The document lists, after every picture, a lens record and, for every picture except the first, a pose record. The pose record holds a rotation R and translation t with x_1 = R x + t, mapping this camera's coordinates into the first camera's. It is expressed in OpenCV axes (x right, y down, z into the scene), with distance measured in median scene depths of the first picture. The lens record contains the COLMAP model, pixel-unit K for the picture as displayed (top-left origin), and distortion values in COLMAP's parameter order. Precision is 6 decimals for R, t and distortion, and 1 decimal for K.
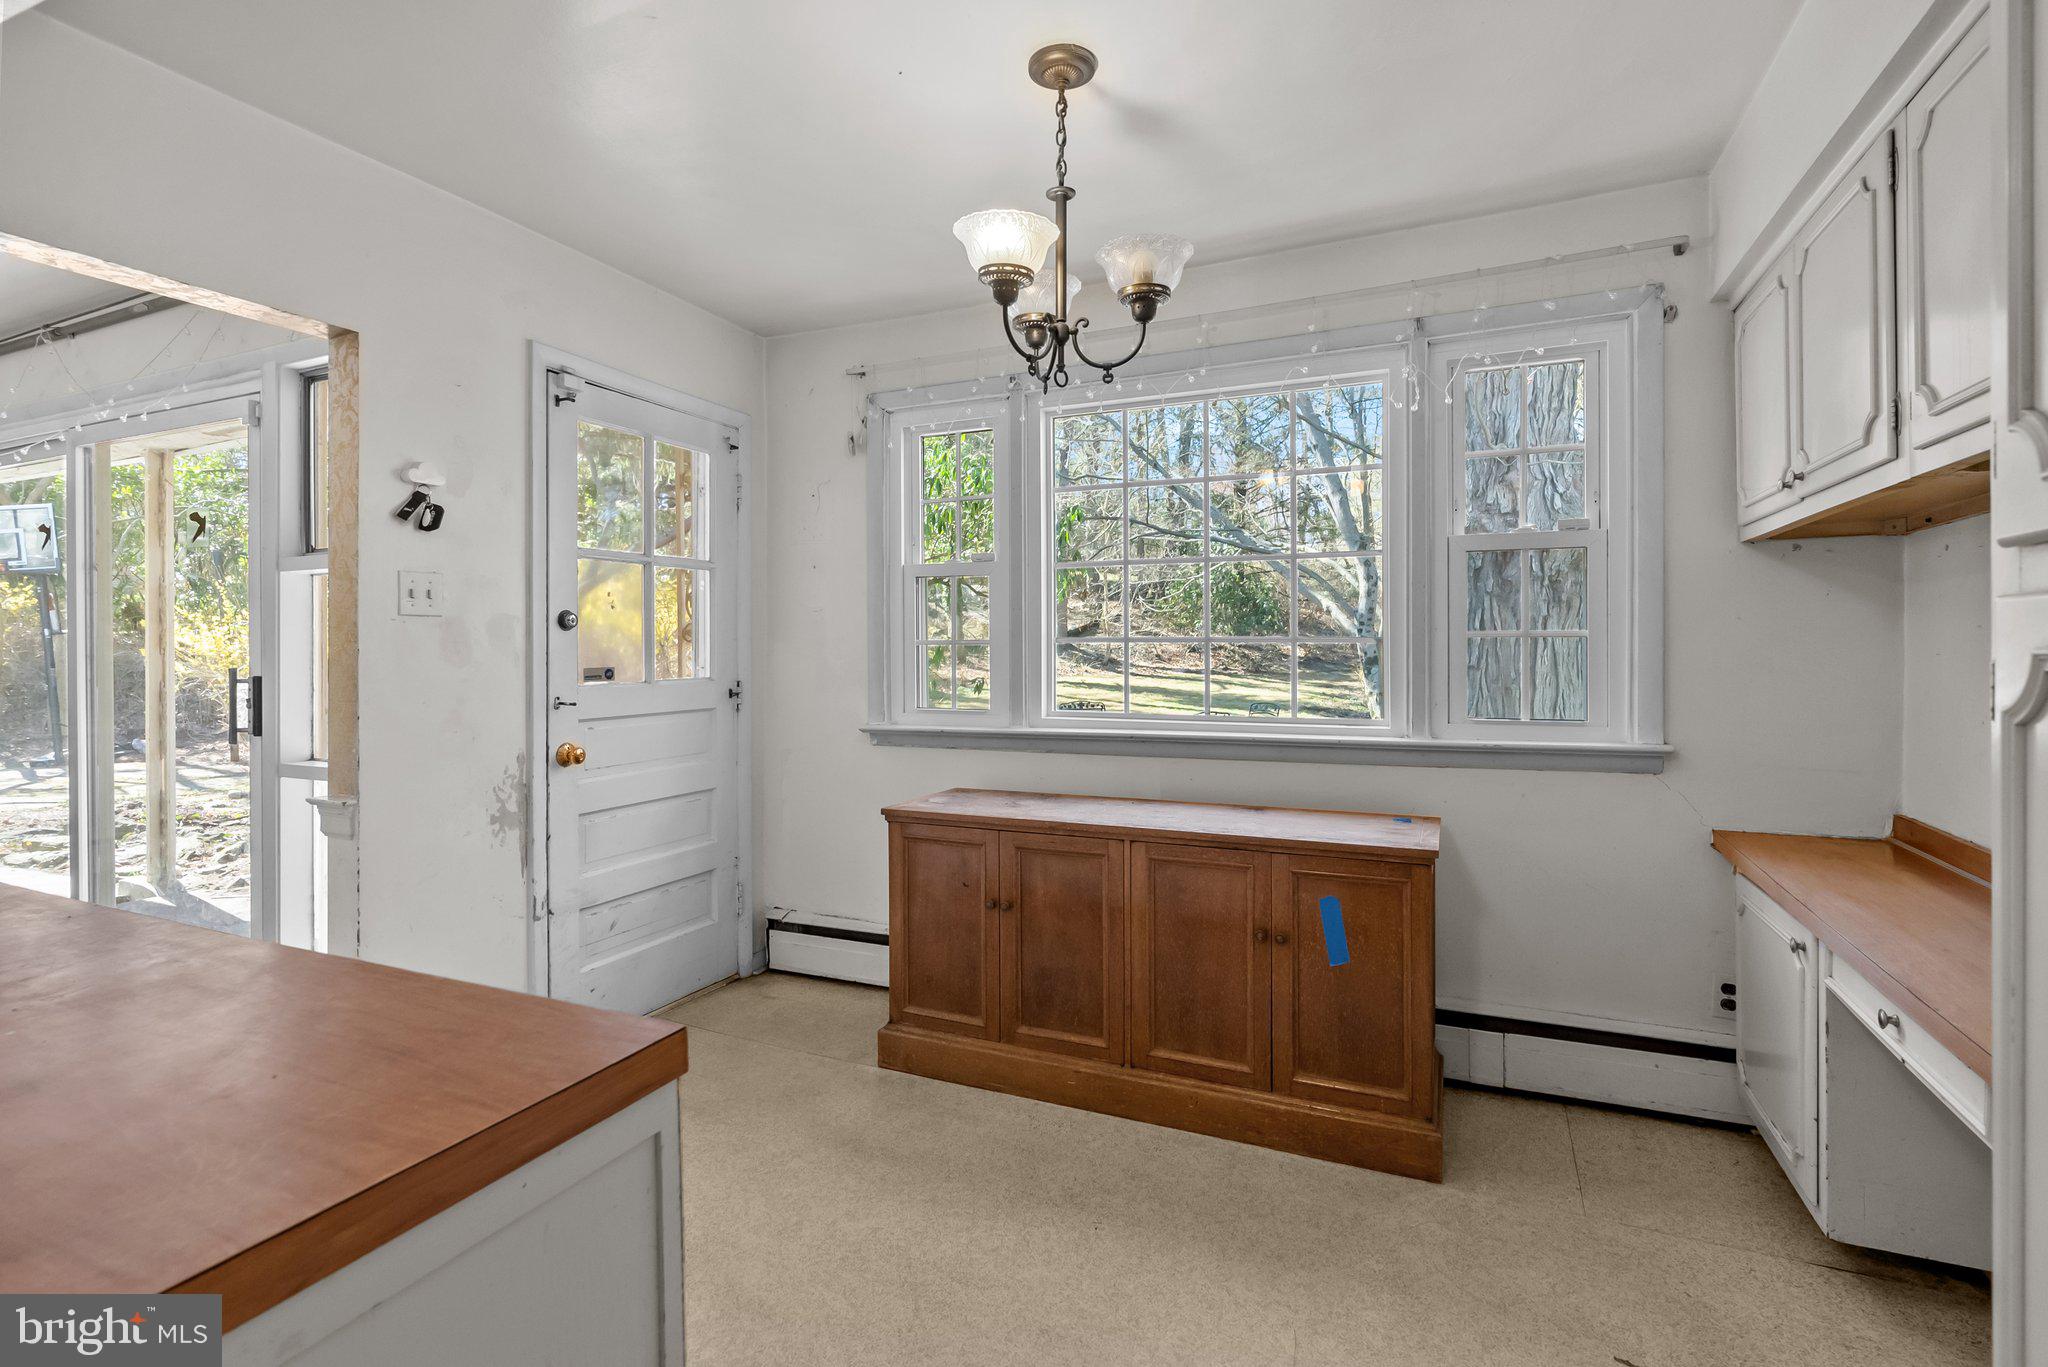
lens RADIAL K [[939.7, 0, 1029.3], [0, 939.7, 650.1], [0, 0, 1]] dist [-0.008417, 0.000681]
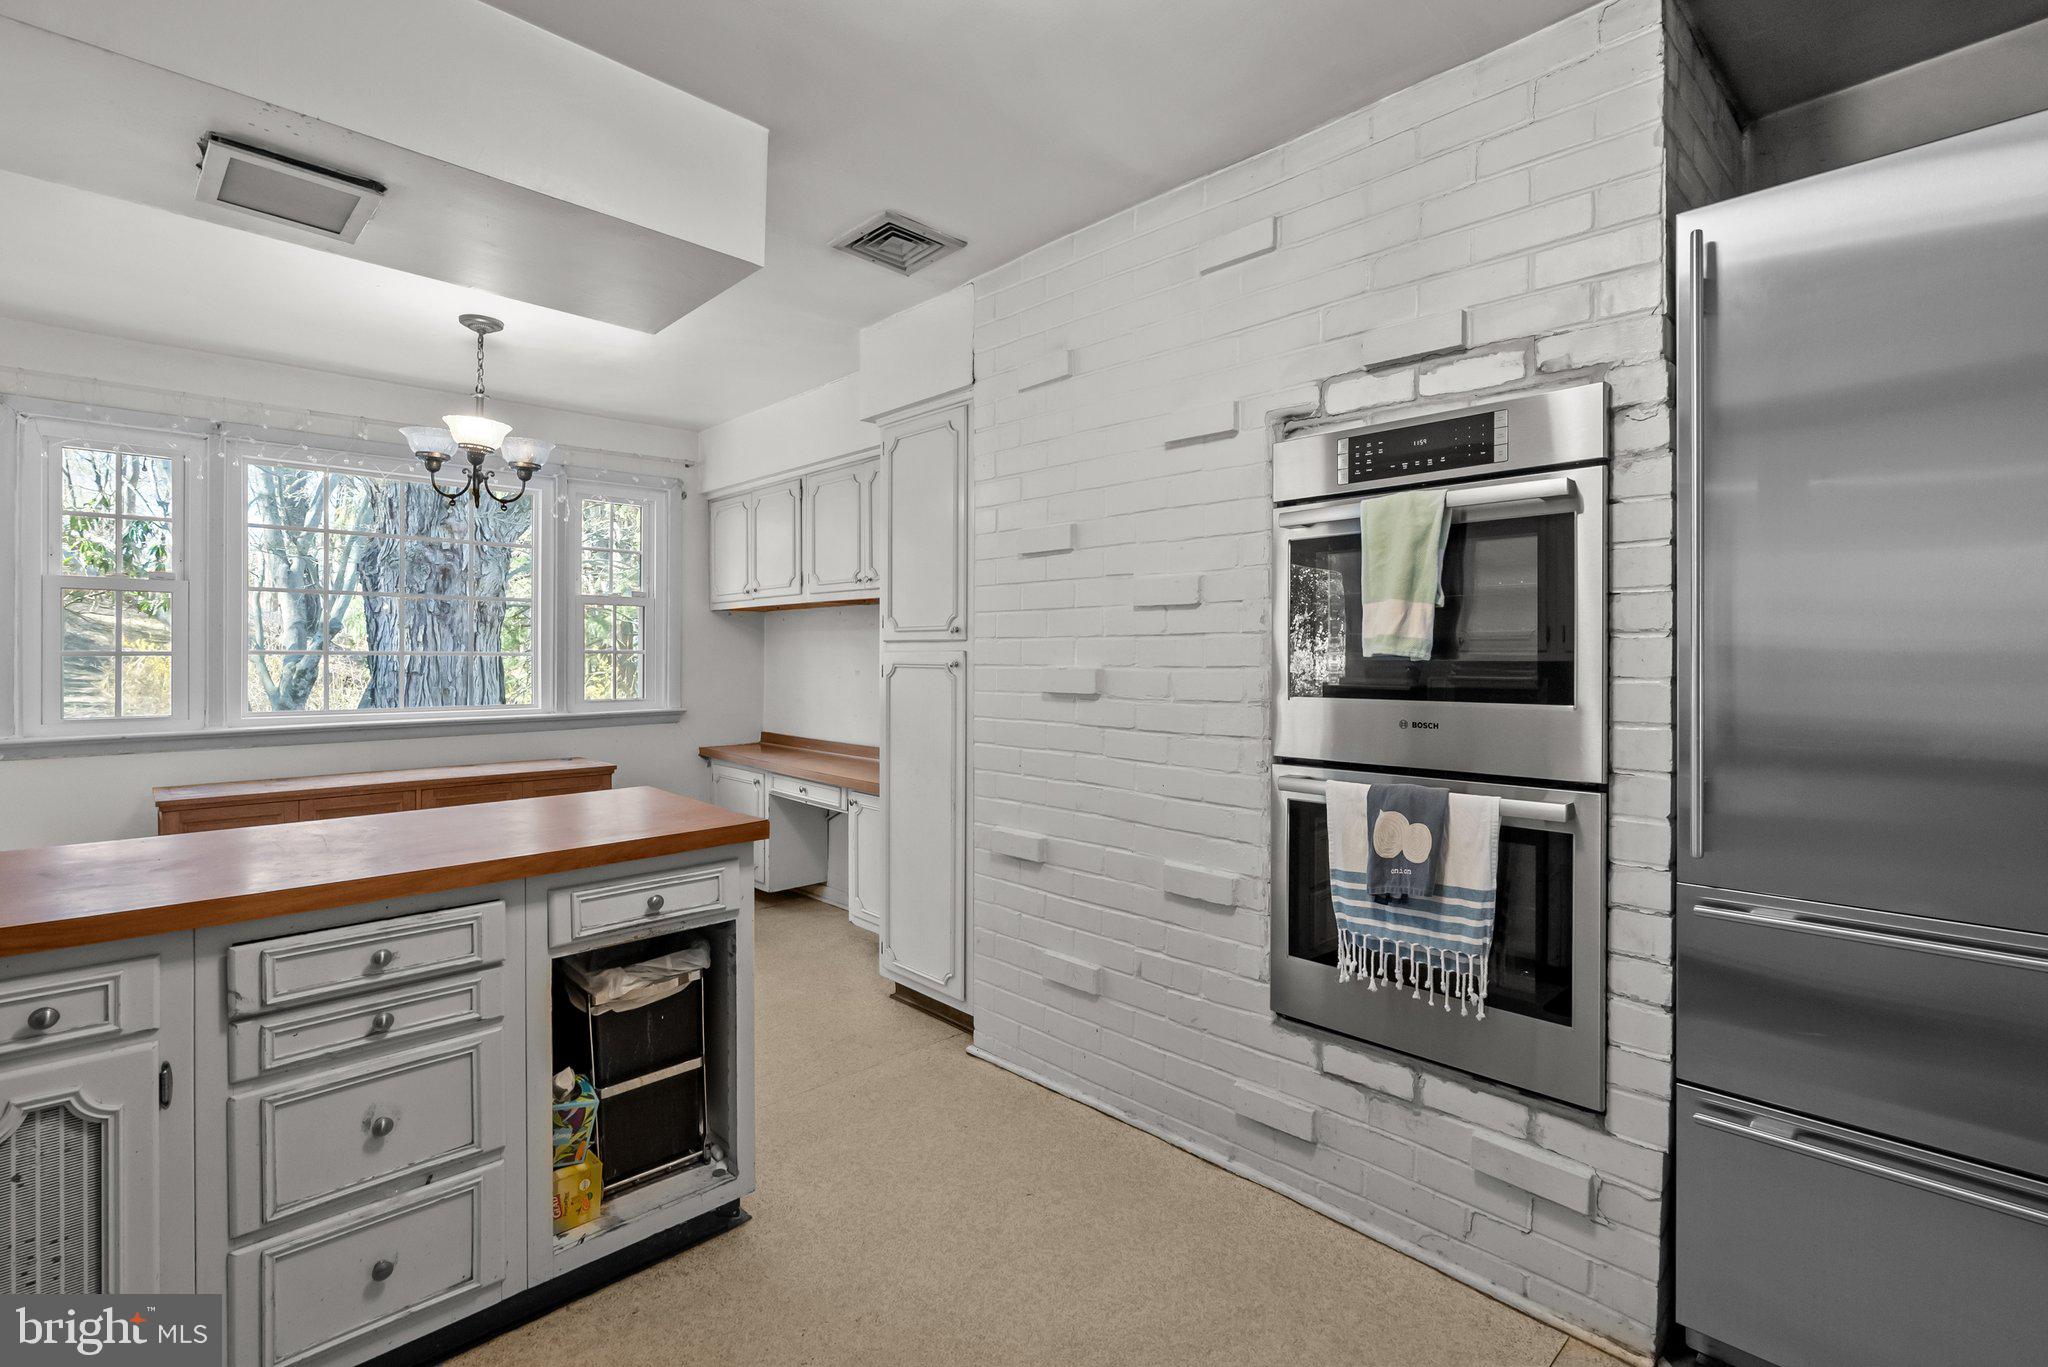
lens RADIAL K [[939.7, 0, 1029.3], [0, 939.7, 650.1], [0, 0, 1]] dist [-0.008417, 0.000681]
pose [[0.357559, 0.010217, 0.933835, -0.944790], [-0.004268, 0.999948, -0.009306, -0.008716], [-0.933881, -0.000658, 0.357584, -0.428106]]
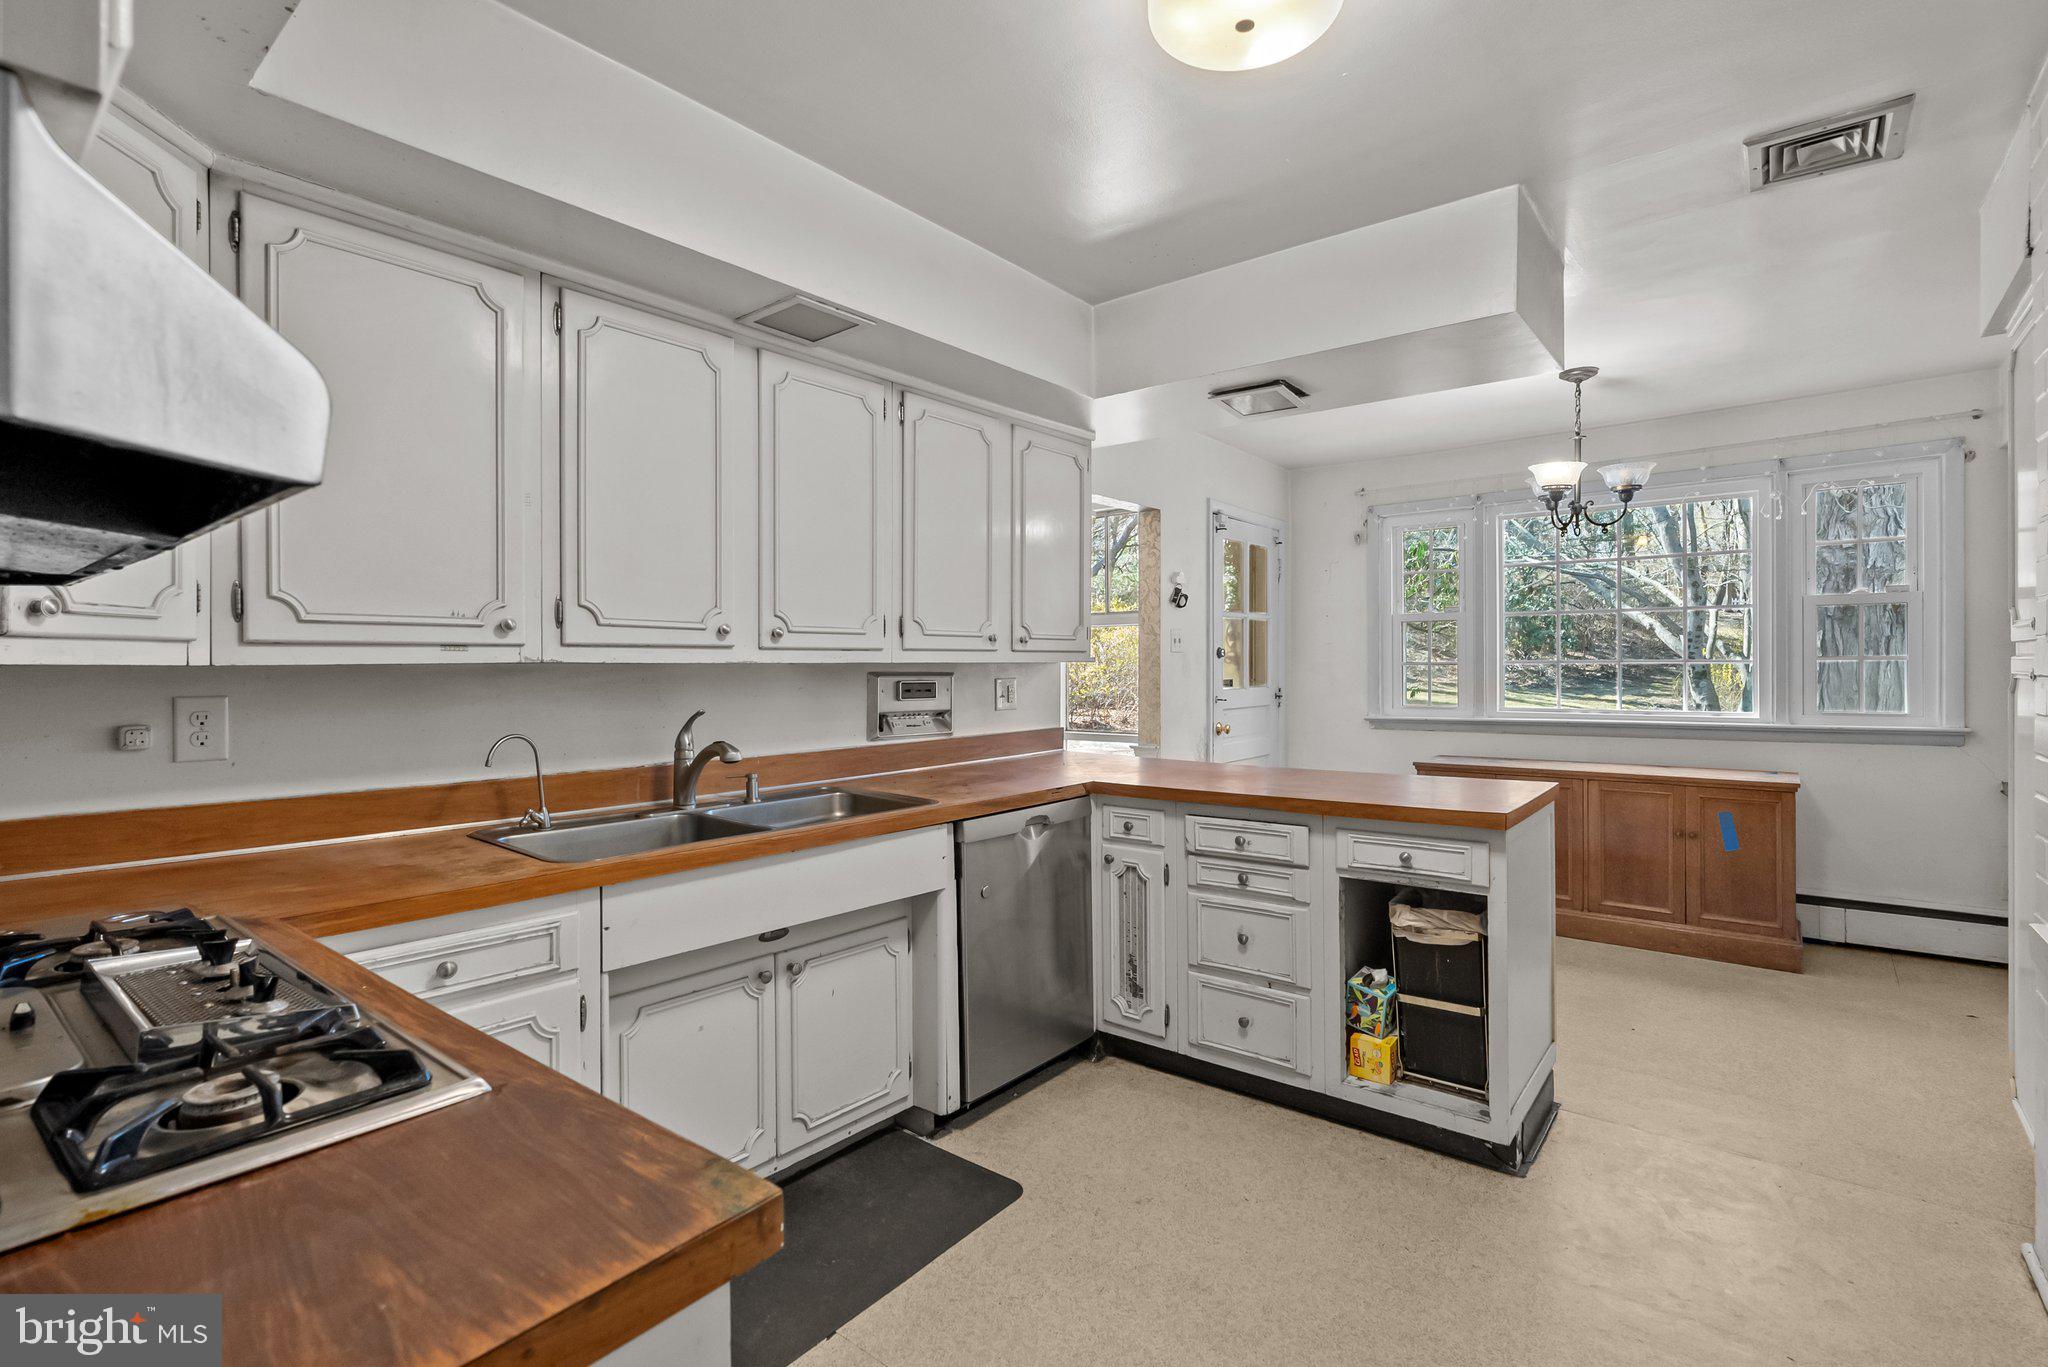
lens RADIAL K [[927.7, 0, 1036.7], [0, 927.7, 668.9], [0, 0, 1]] dist [-0.000192, 0.000448]
pose [[0.969232, -0.002764, -0.246134, -0.461334], [0.003958, 0.999983, 0.004358, -0.011840], [0.246118, -0.005199, 0.969226, -0.914860]]
